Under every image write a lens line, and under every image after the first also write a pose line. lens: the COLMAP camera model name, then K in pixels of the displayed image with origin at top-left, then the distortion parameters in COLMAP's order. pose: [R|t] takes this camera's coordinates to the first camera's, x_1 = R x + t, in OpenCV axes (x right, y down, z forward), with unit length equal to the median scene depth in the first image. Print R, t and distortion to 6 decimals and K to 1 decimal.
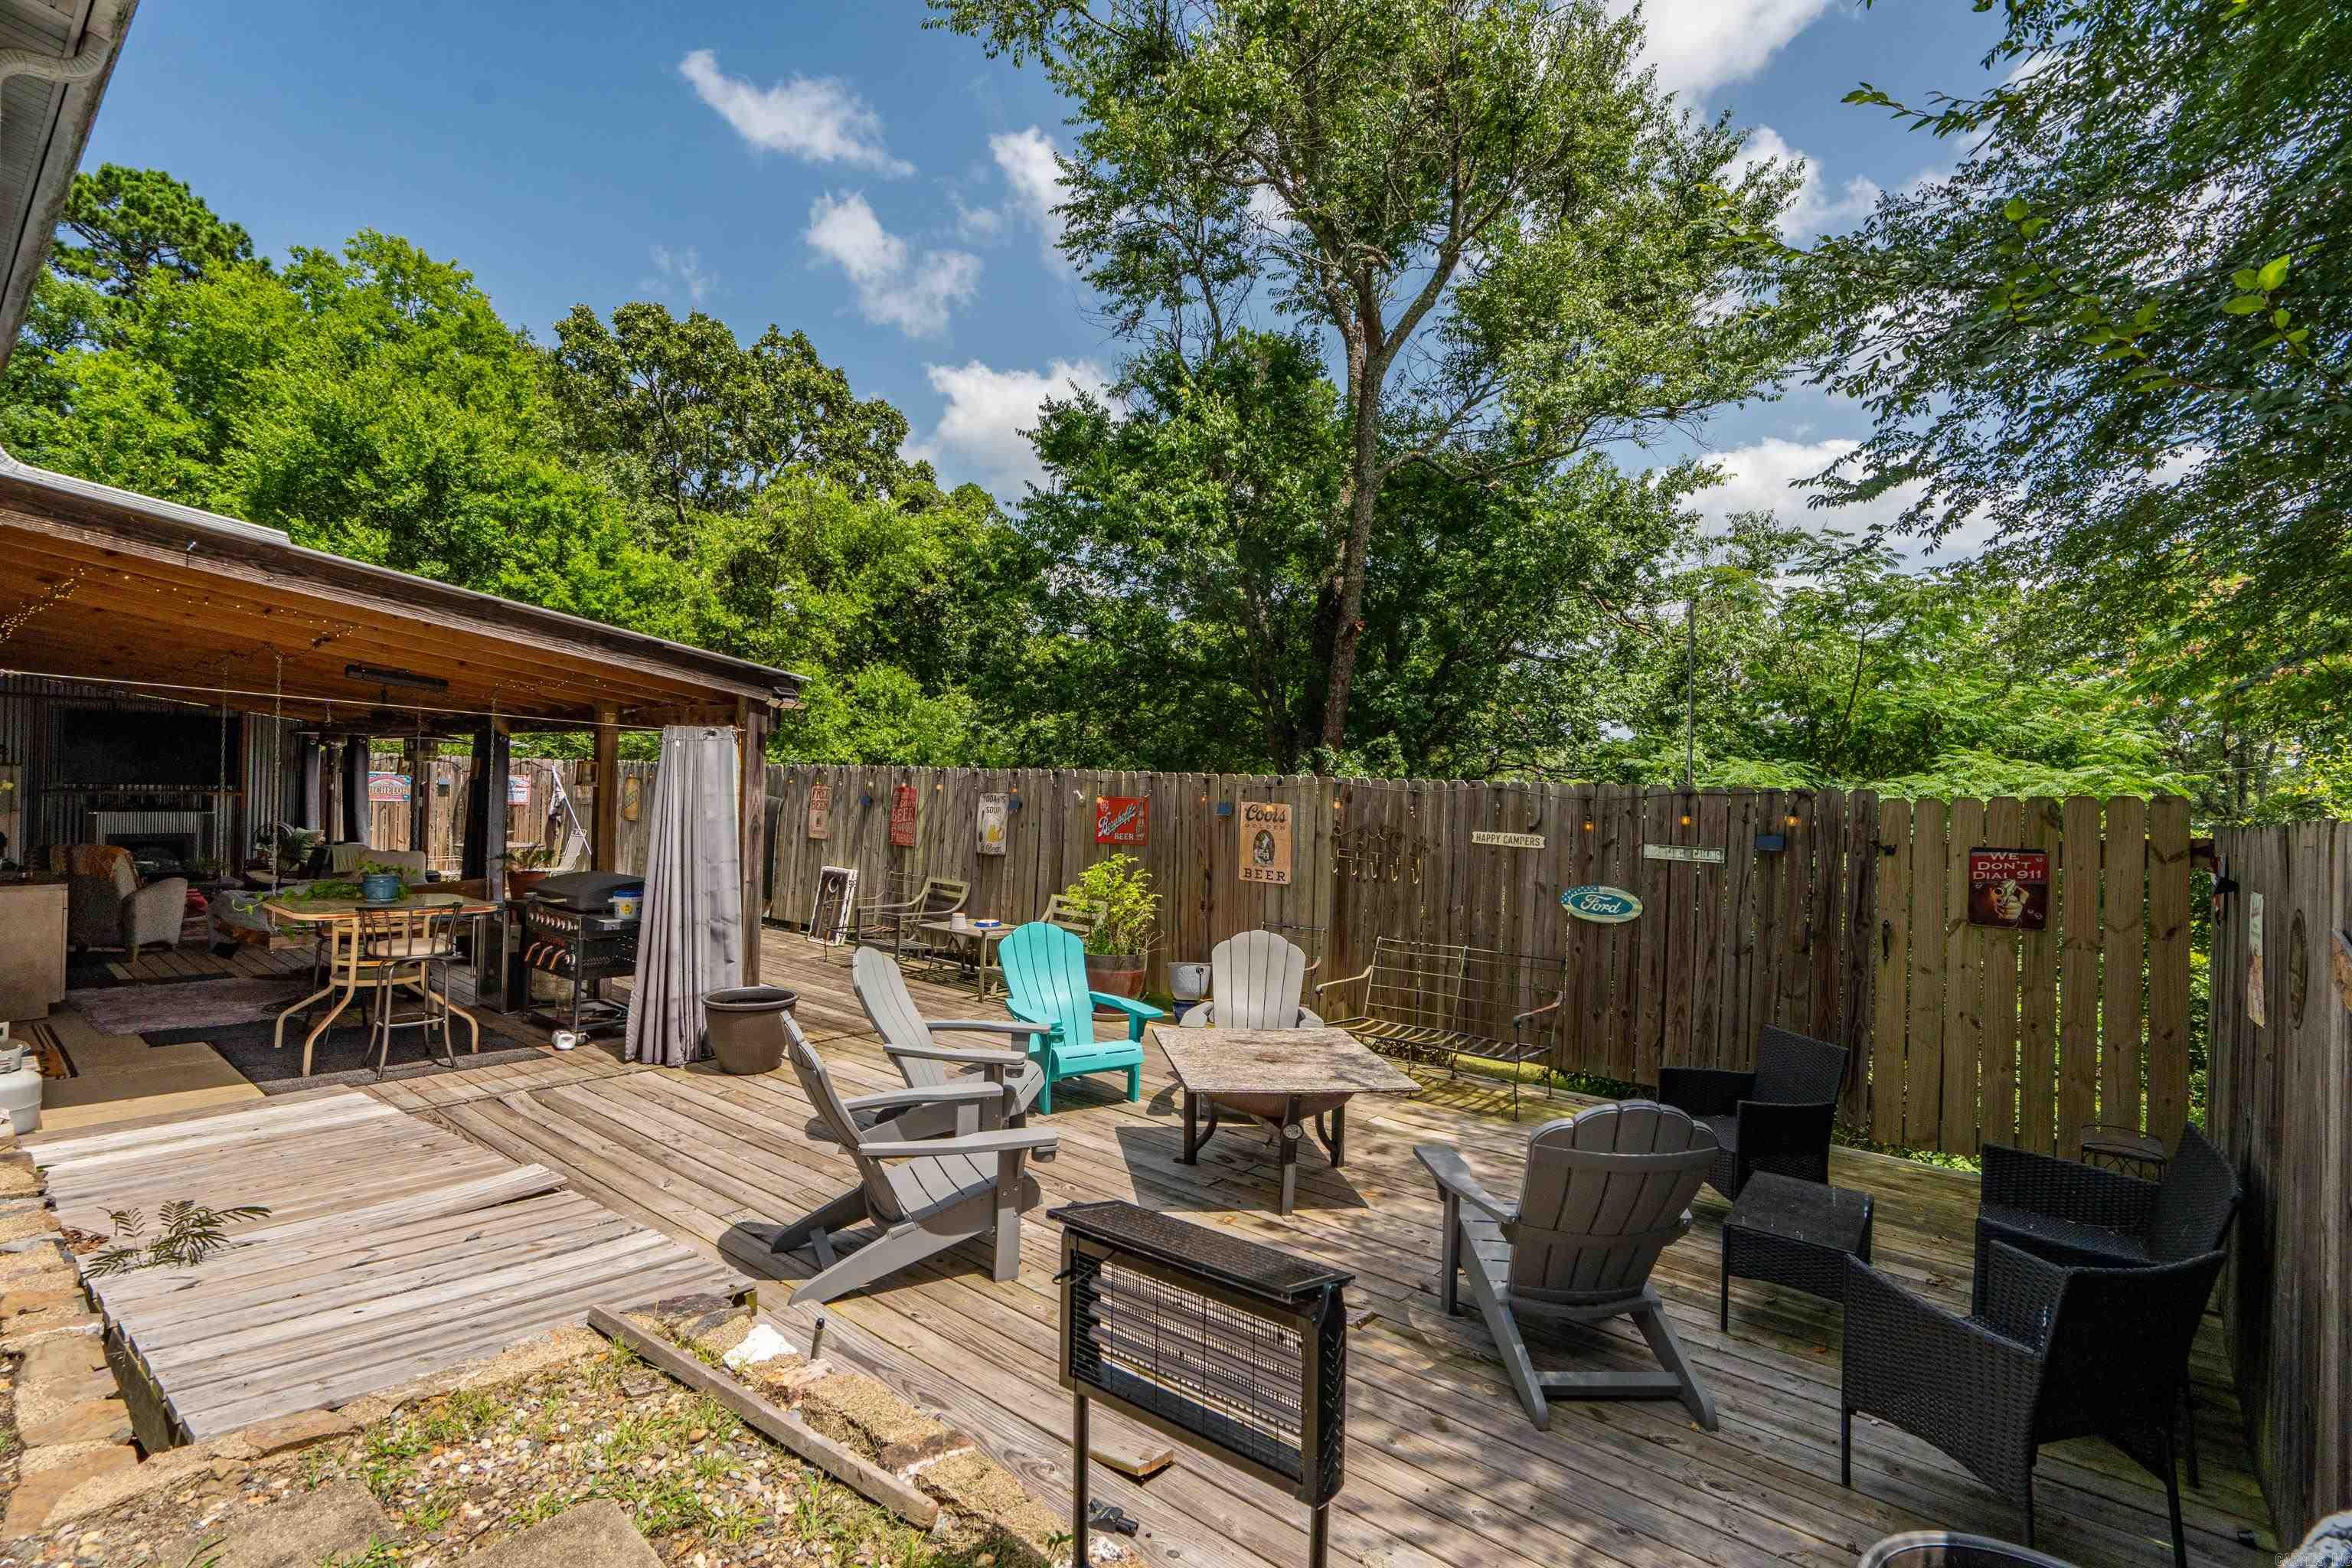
lens RADIAL K [[1074.0, 0, 1172.9], [0, 1074.0, 794.3], [0, 0, 1]] dist [-0.001597, 0.000026]
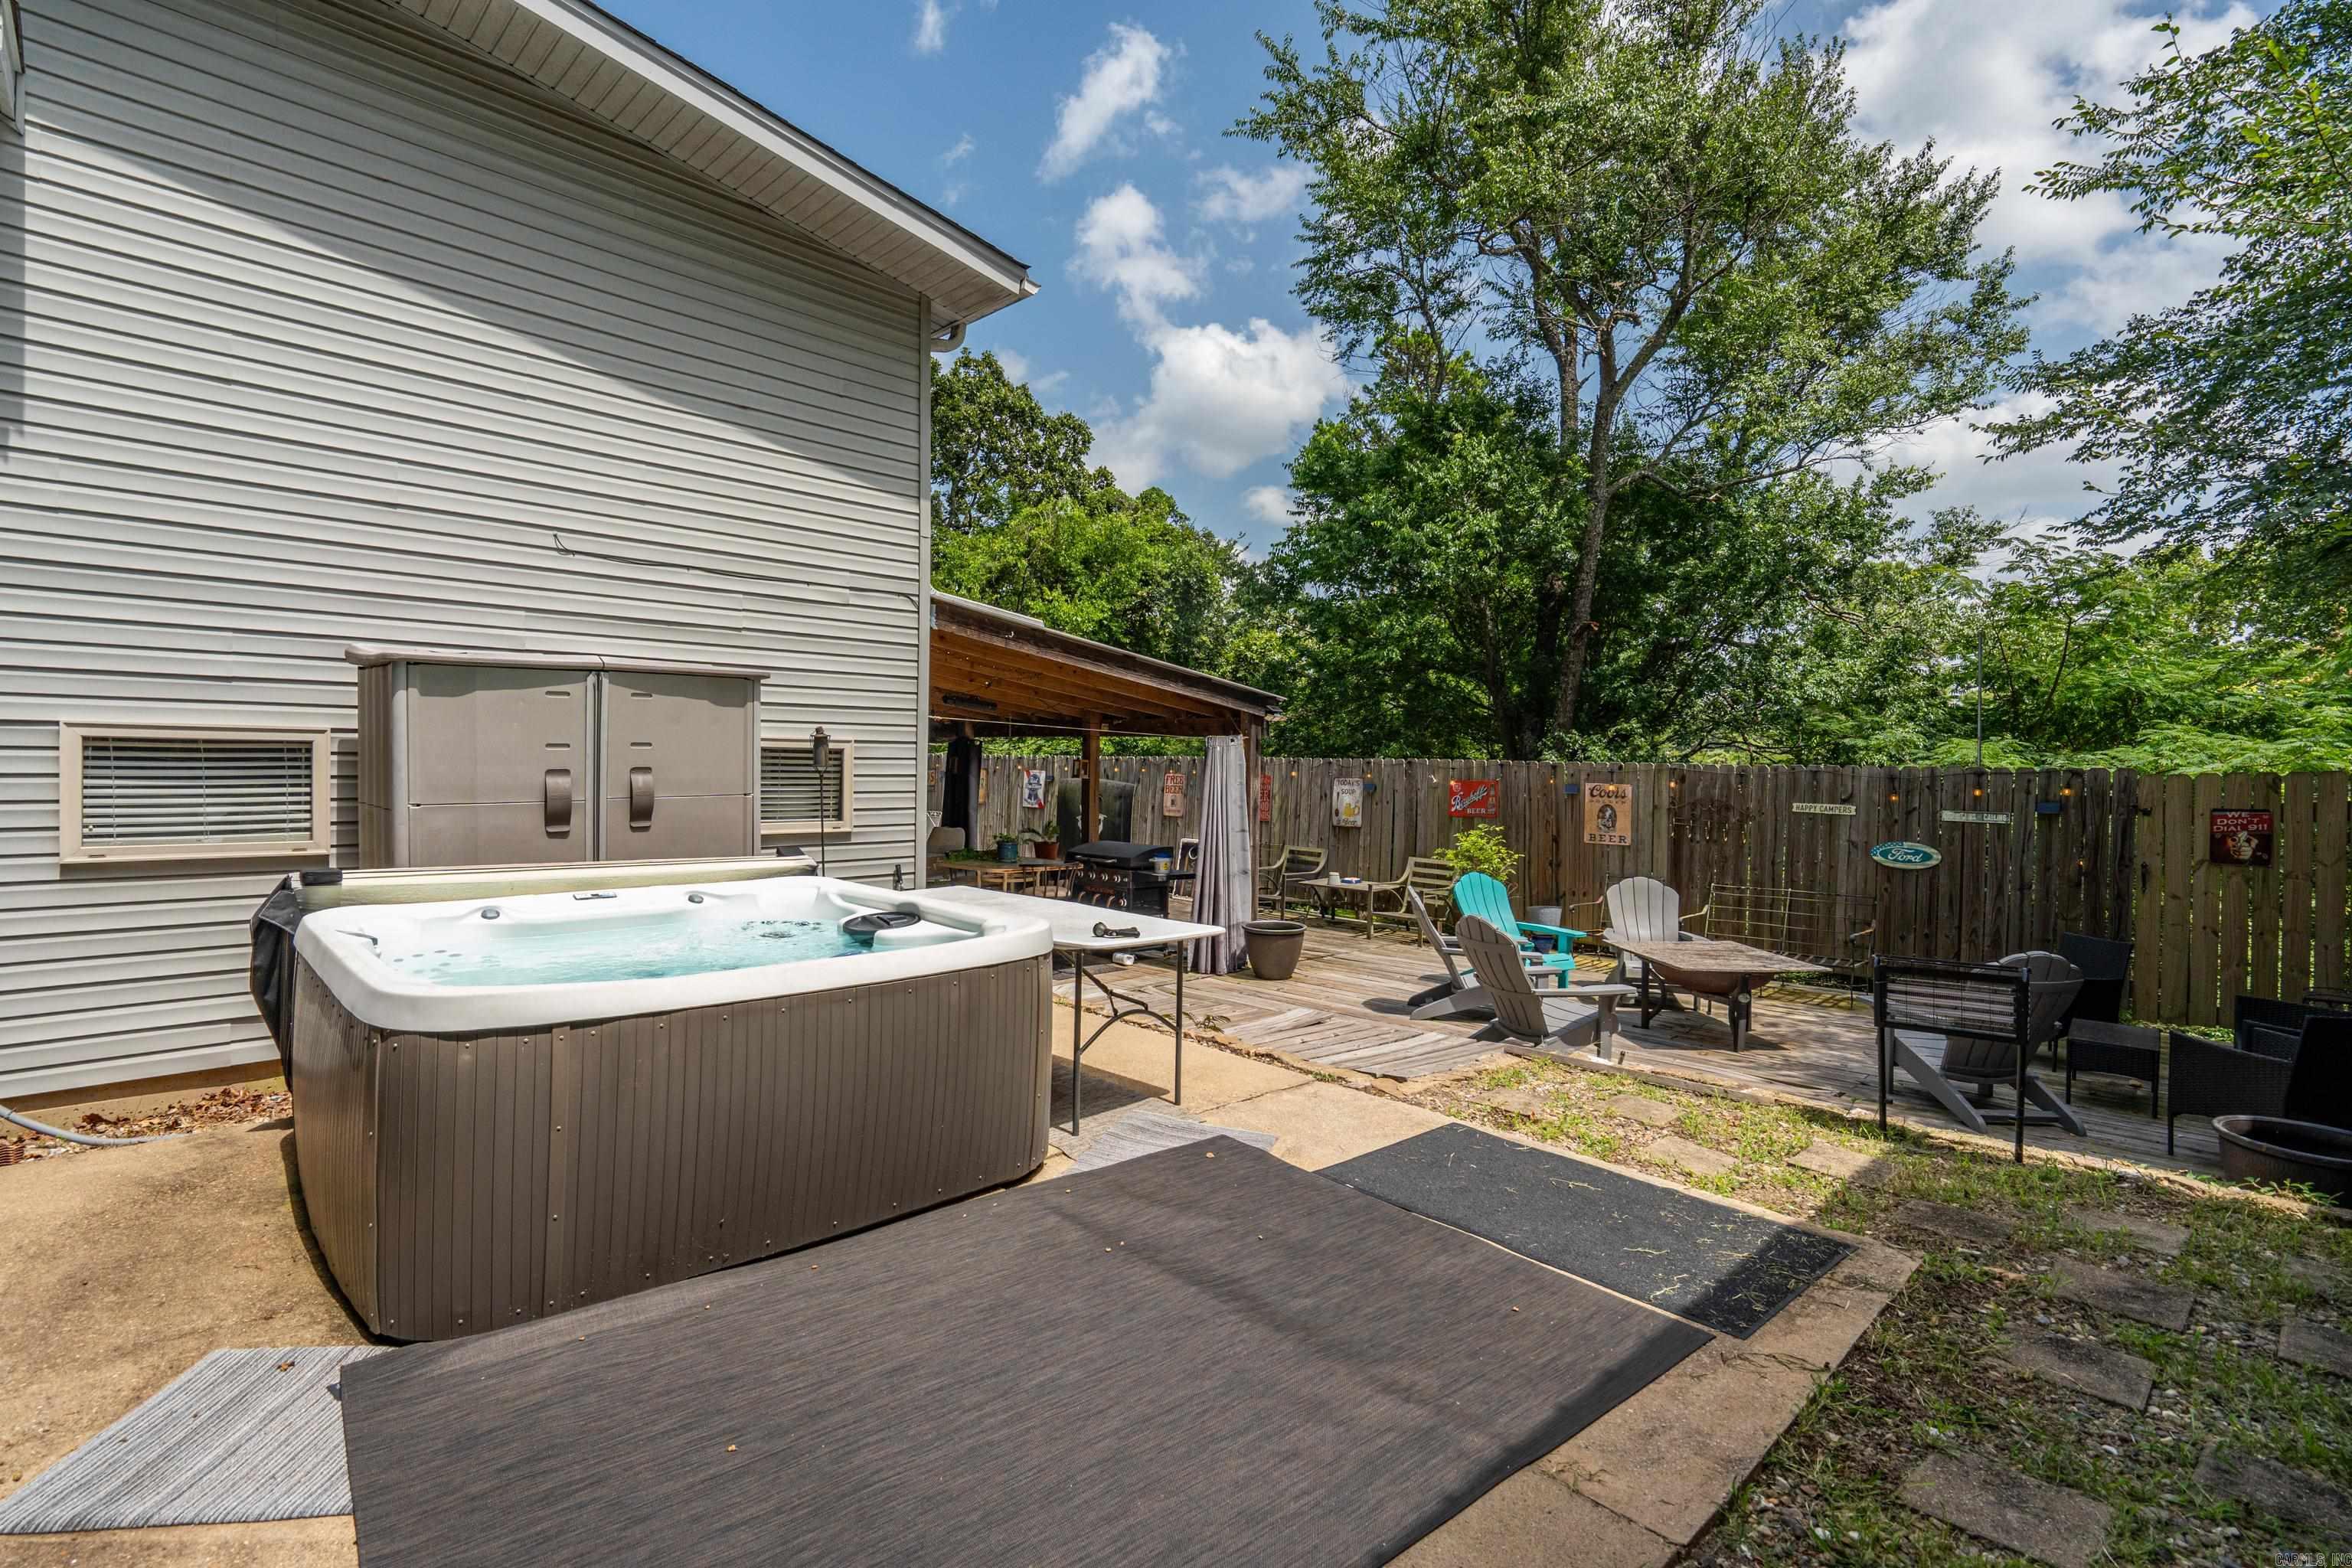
lens RADIAL K [[1079.0, 0, 1176.0], [0, 1079.0, 784.0], [0, 0, 1]] dist [-0.000341, -0.000047]
pose [[0.995734, -0.014851, -0.091072, -0.184598], [0.015849, 0.999822, 0.010243, -0.007555], [0.090903, -0.011643, 0.995792, -0.205292]]
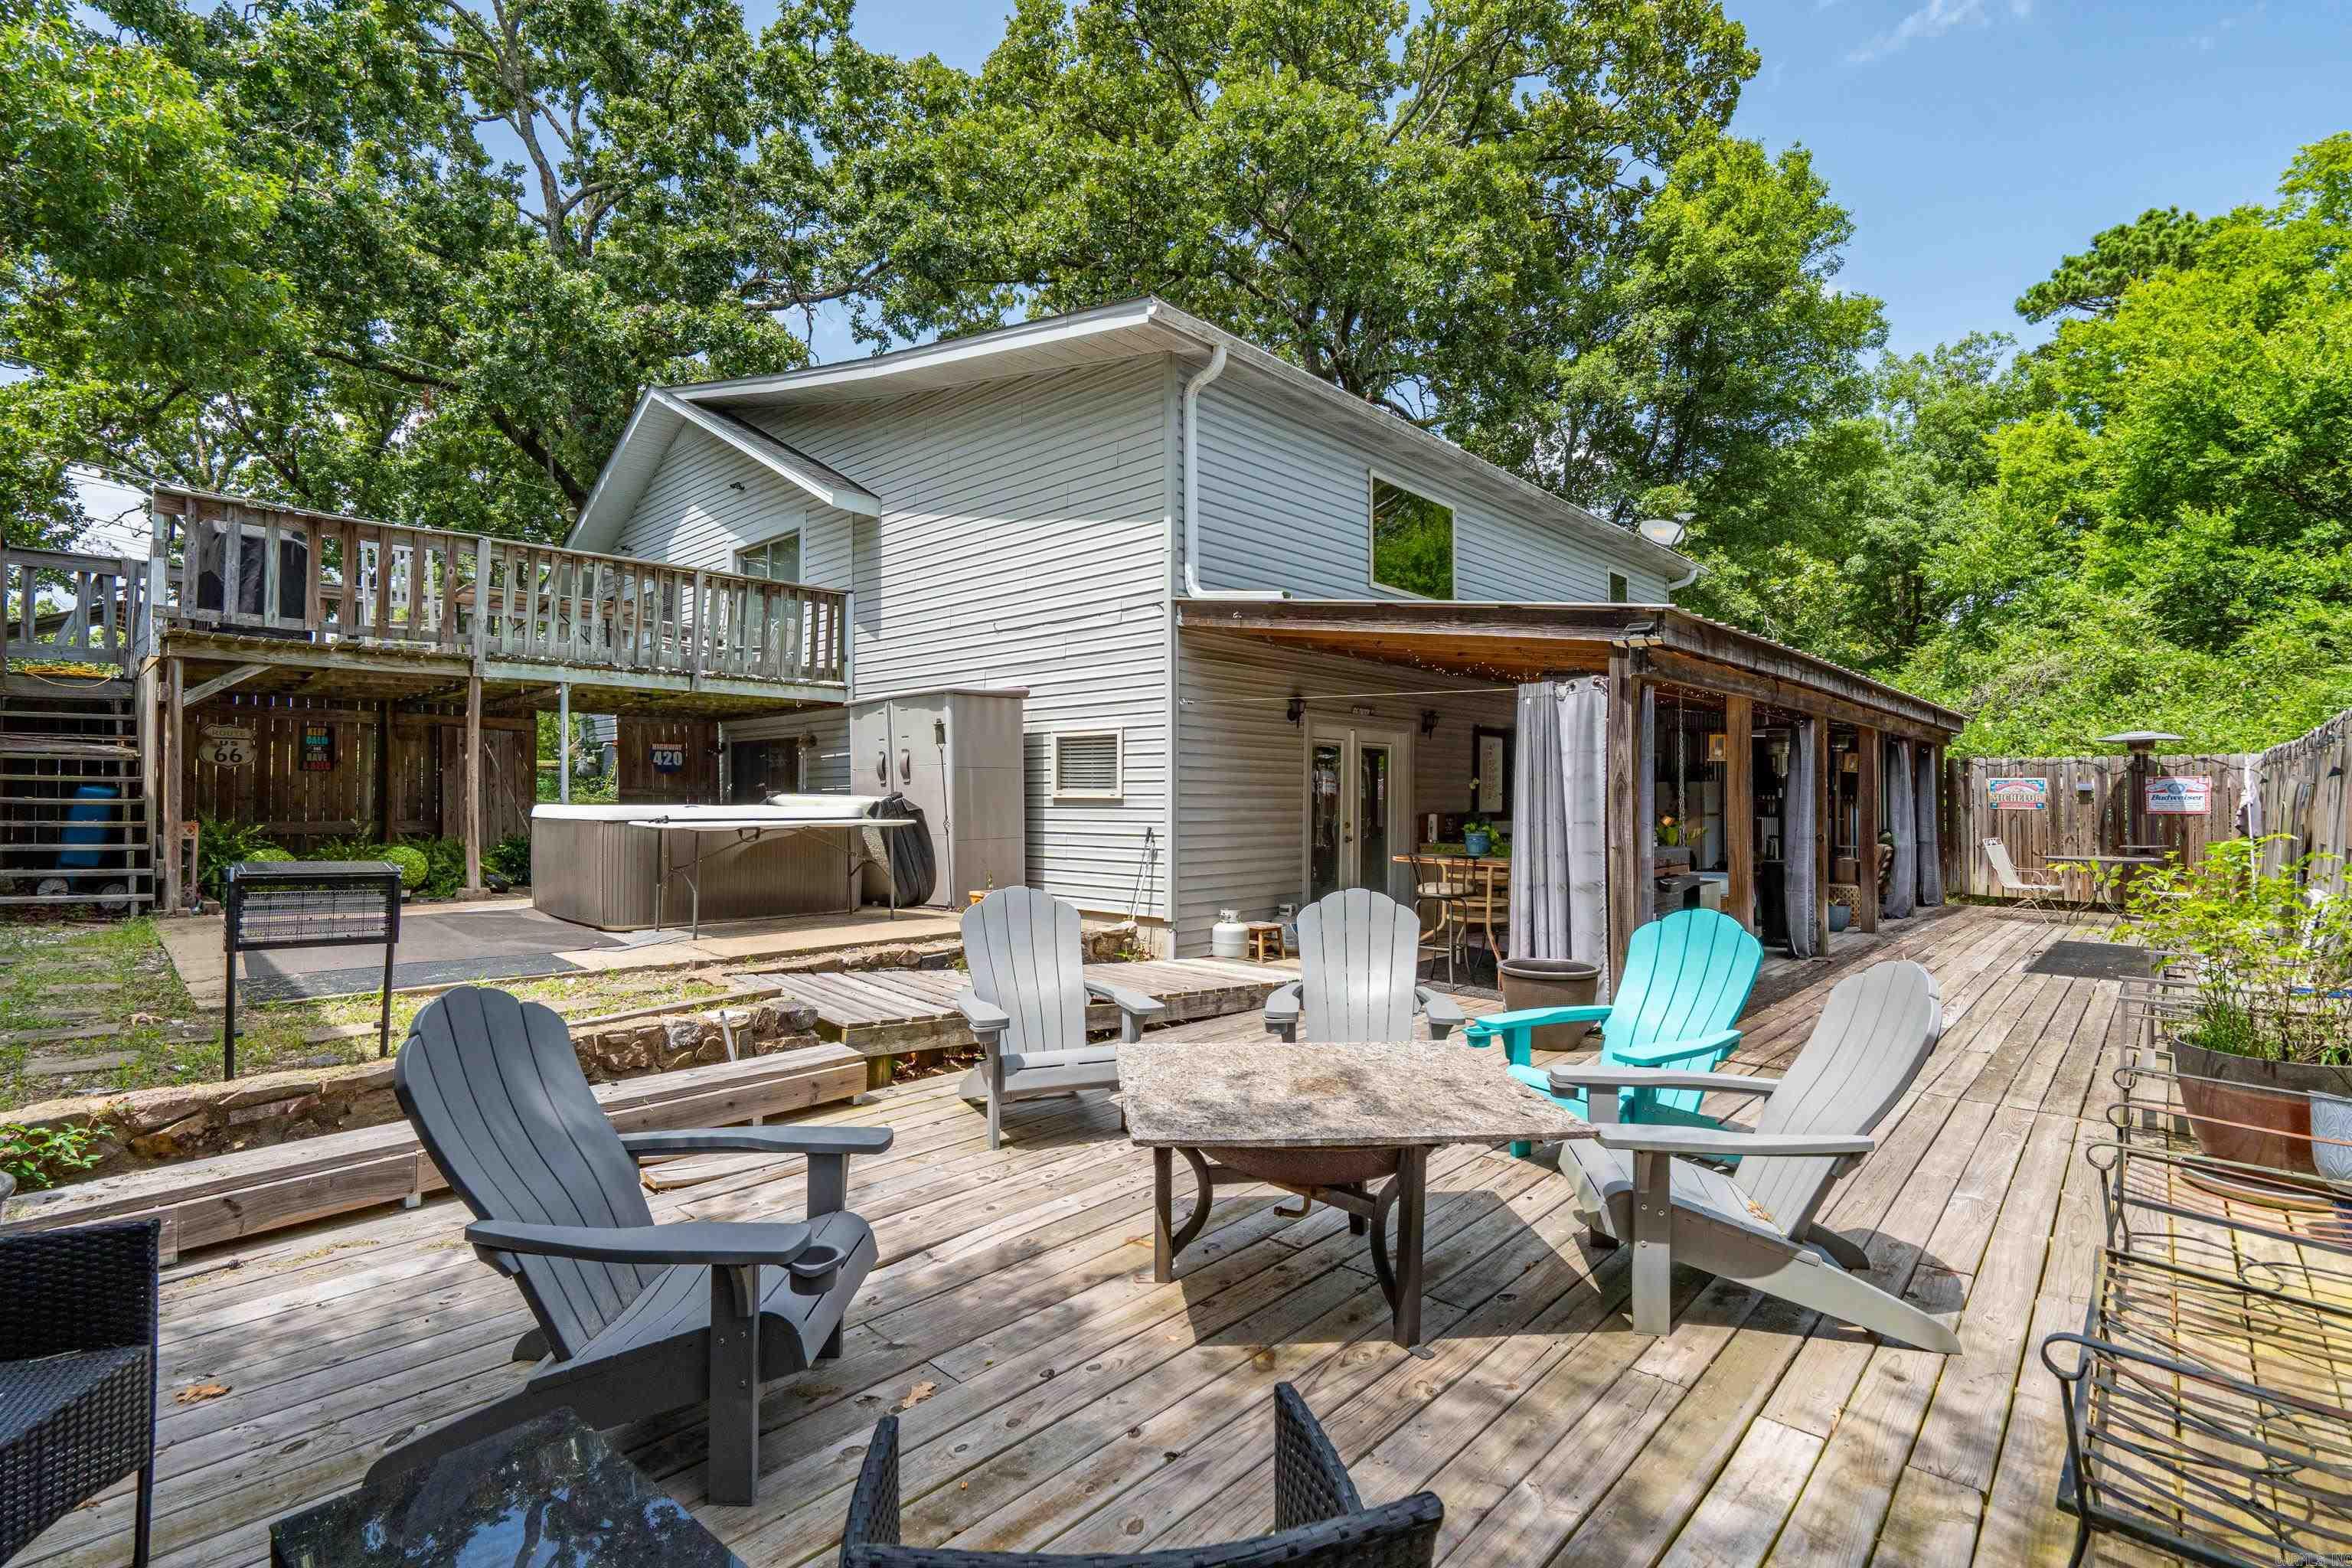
lens RADIAL K [[1079.0, 0, 1176.0], [0, 1079.0, 784.0], [0, 0, 1]] dist [-0.000341, -0.000047]
pose [[-0.053101, -0.041843, -0.997712, 0.260594], [-0.012235, 0.999074, -0.041249, 0.035145], [0.998514, 0.010017, -0.053563, 0.345938]]
